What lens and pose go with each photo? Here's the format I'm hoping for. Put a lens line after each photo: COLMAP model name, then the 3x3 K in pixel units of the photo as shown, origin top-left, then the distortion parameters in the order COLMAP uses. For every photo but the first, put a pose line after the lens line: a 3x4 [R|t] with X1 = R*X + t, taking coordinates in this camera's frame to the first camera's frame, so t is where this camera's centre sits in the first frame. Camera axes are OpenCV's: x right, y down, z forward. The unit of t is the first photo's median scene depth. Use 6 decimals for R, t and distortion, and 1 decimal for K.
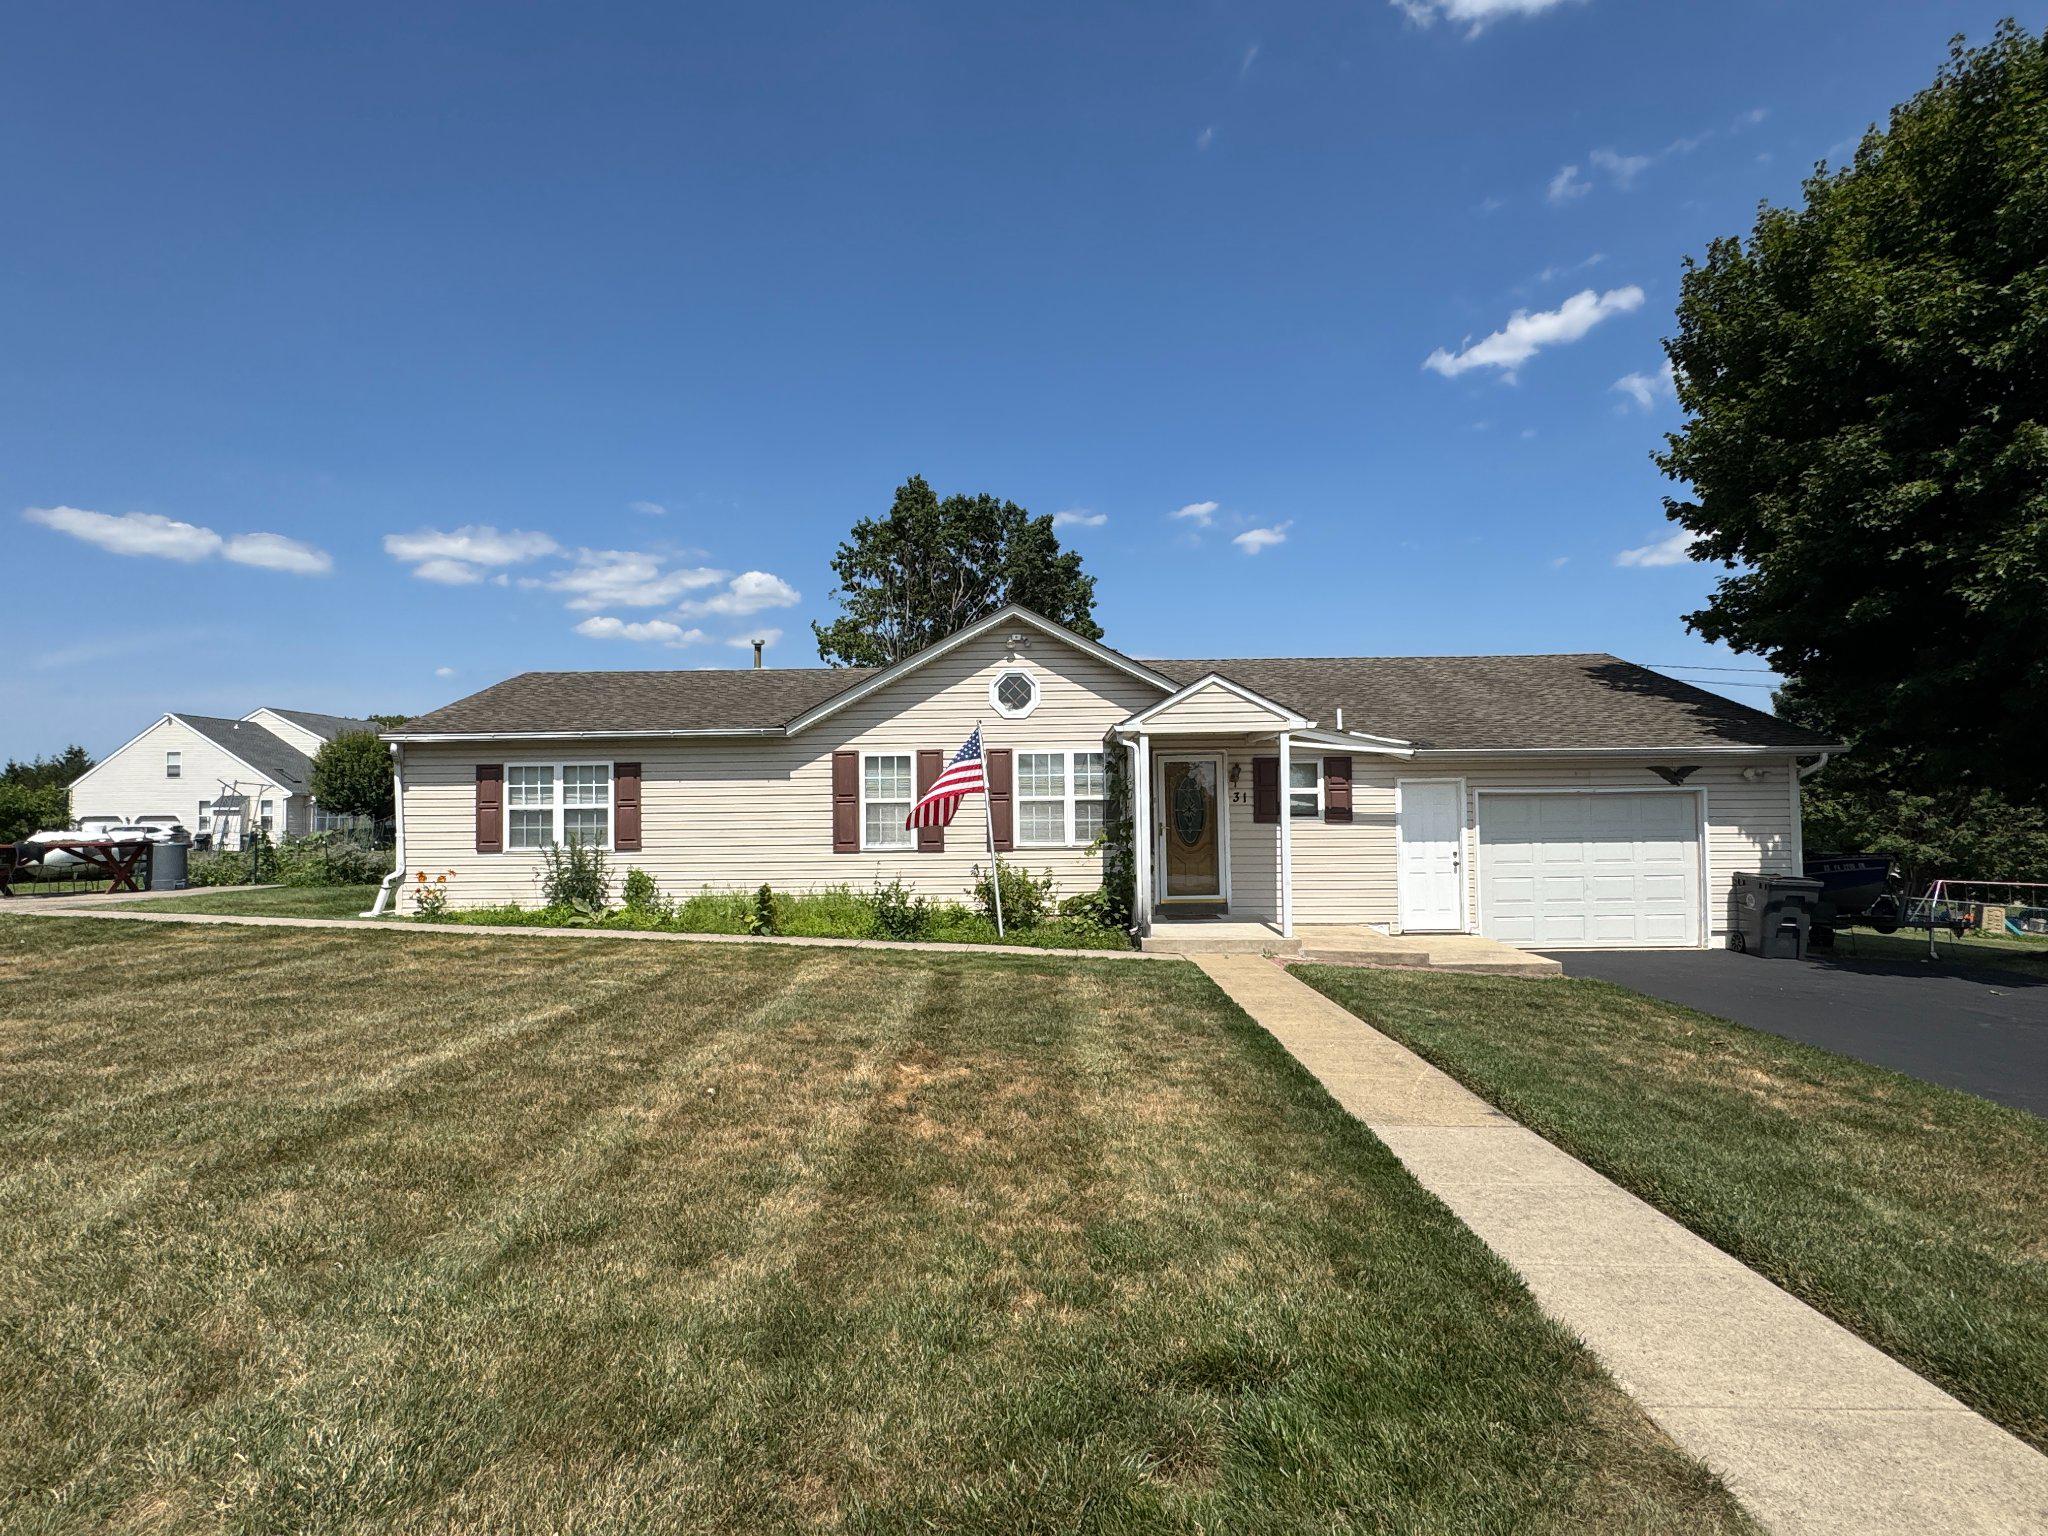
lens RADIAL K [[1044.8, 0, 1021.2], [0, 1044.8, 773.5], [0, 0, 1]] dist [0.000821, 0.000123]
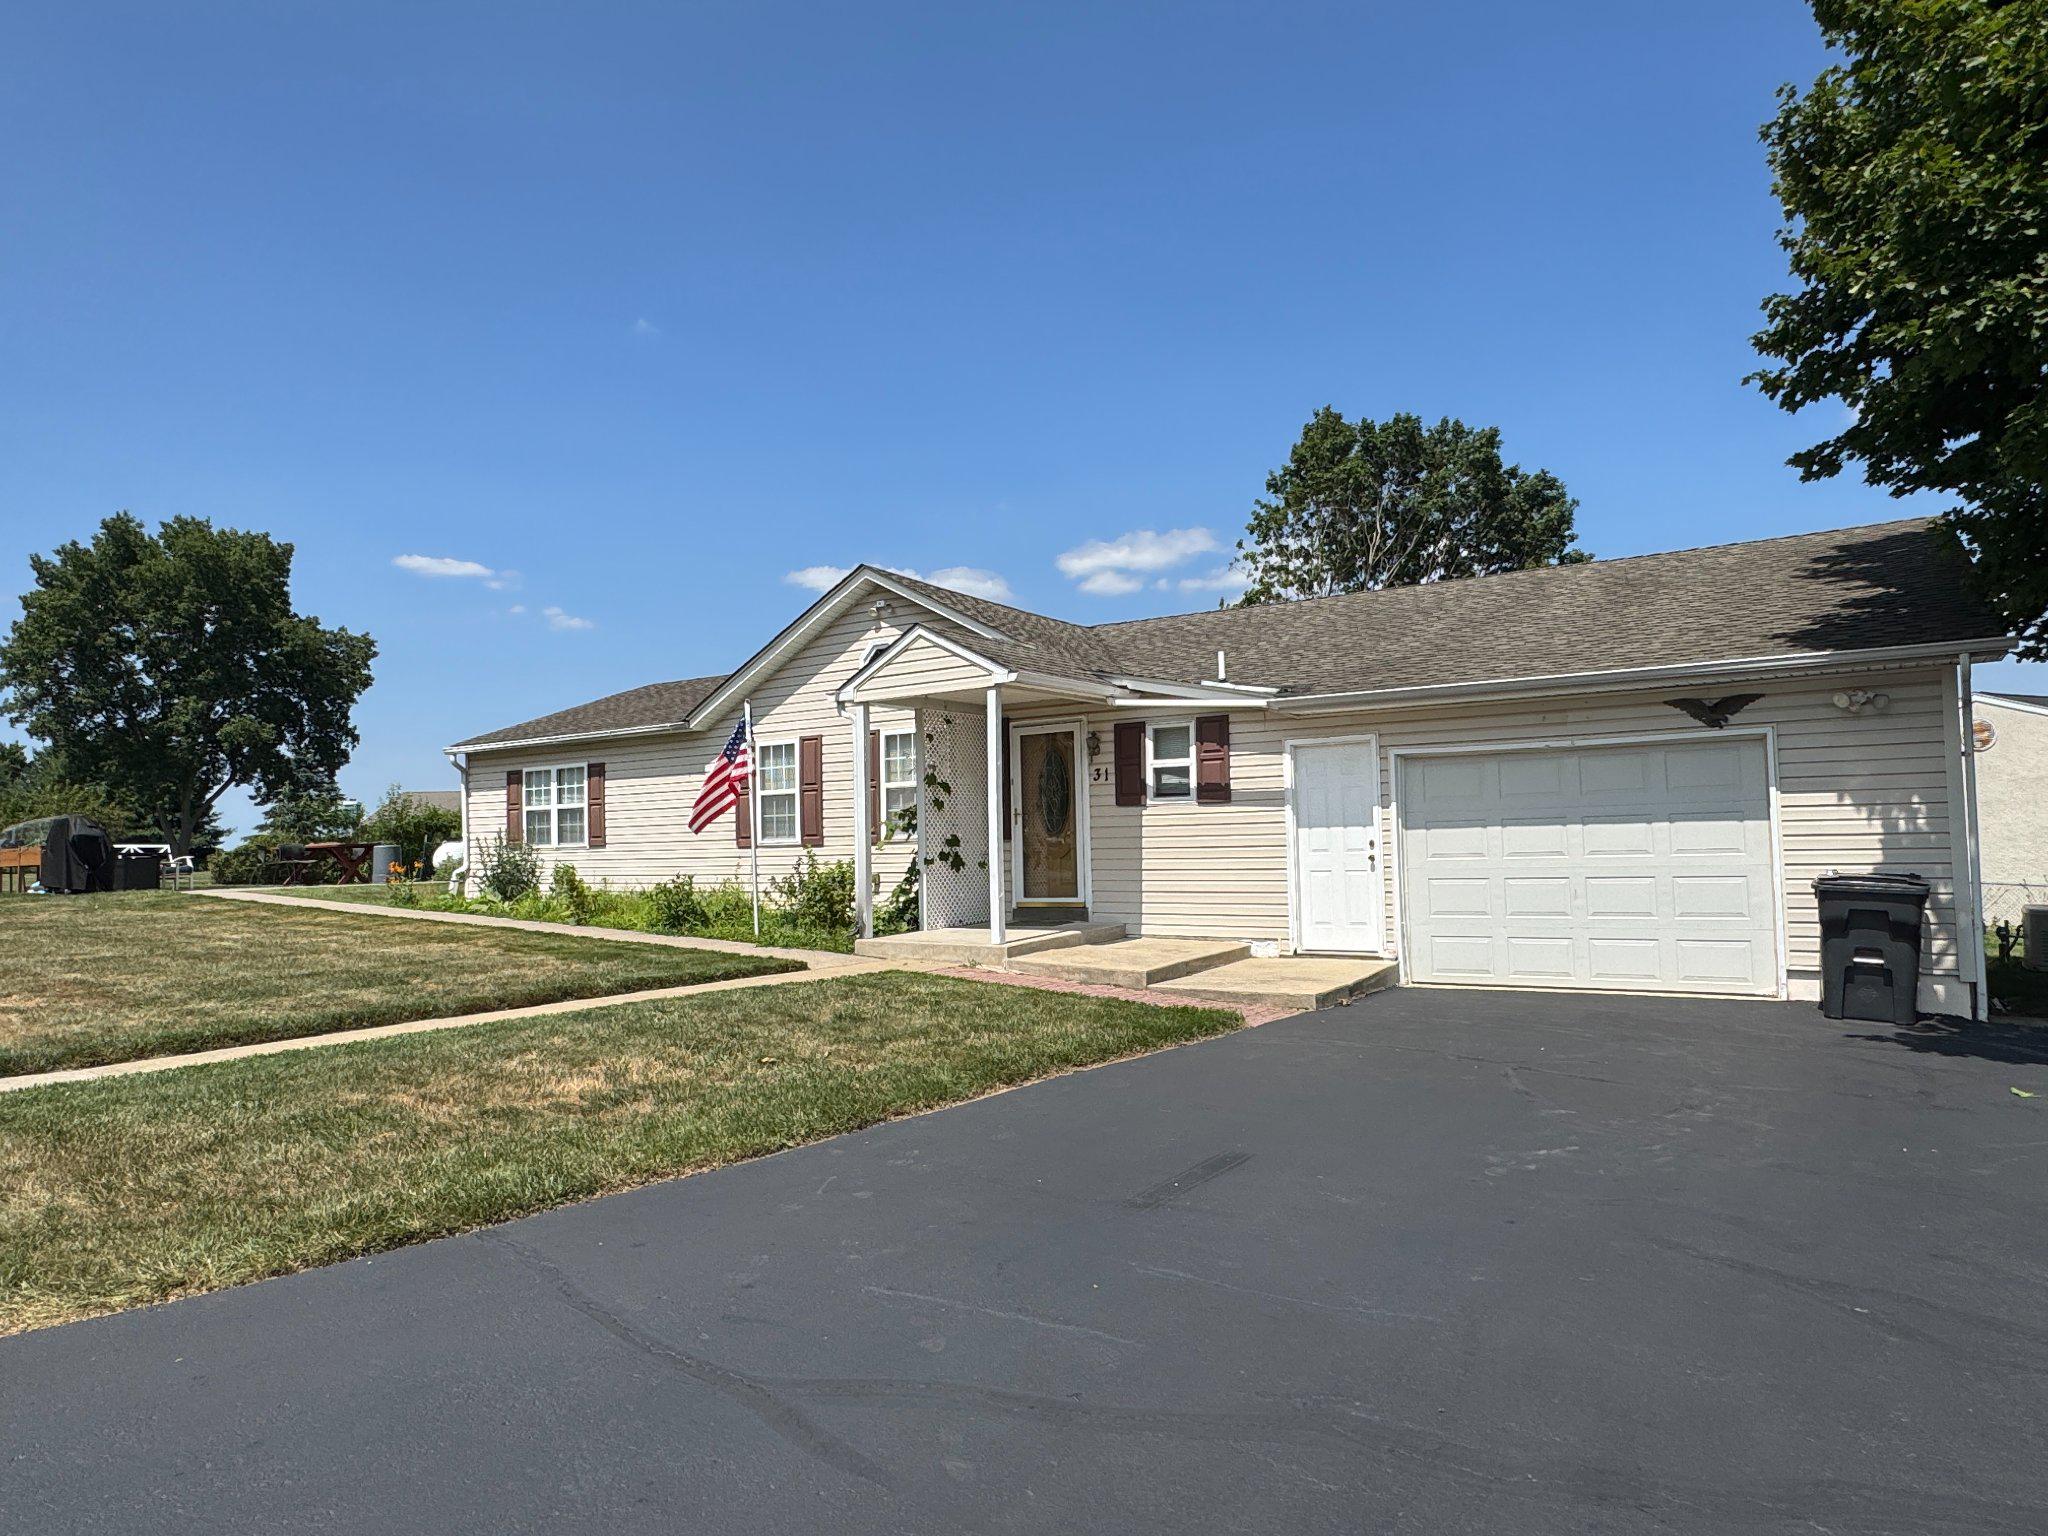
lens RADIAL K [[1231.0, 0, 1026.9], [0, 1231.0, 767.2], [0, 0, 1]] dist [-0.004133, 0.000427]
pose [[0.852336, -0.040359, -0.521435, 0.650052], [0.034074, 0.999185, -0.021640, 0.035616], [0.521883, 0.000677, 0.853017, 0.176927]]
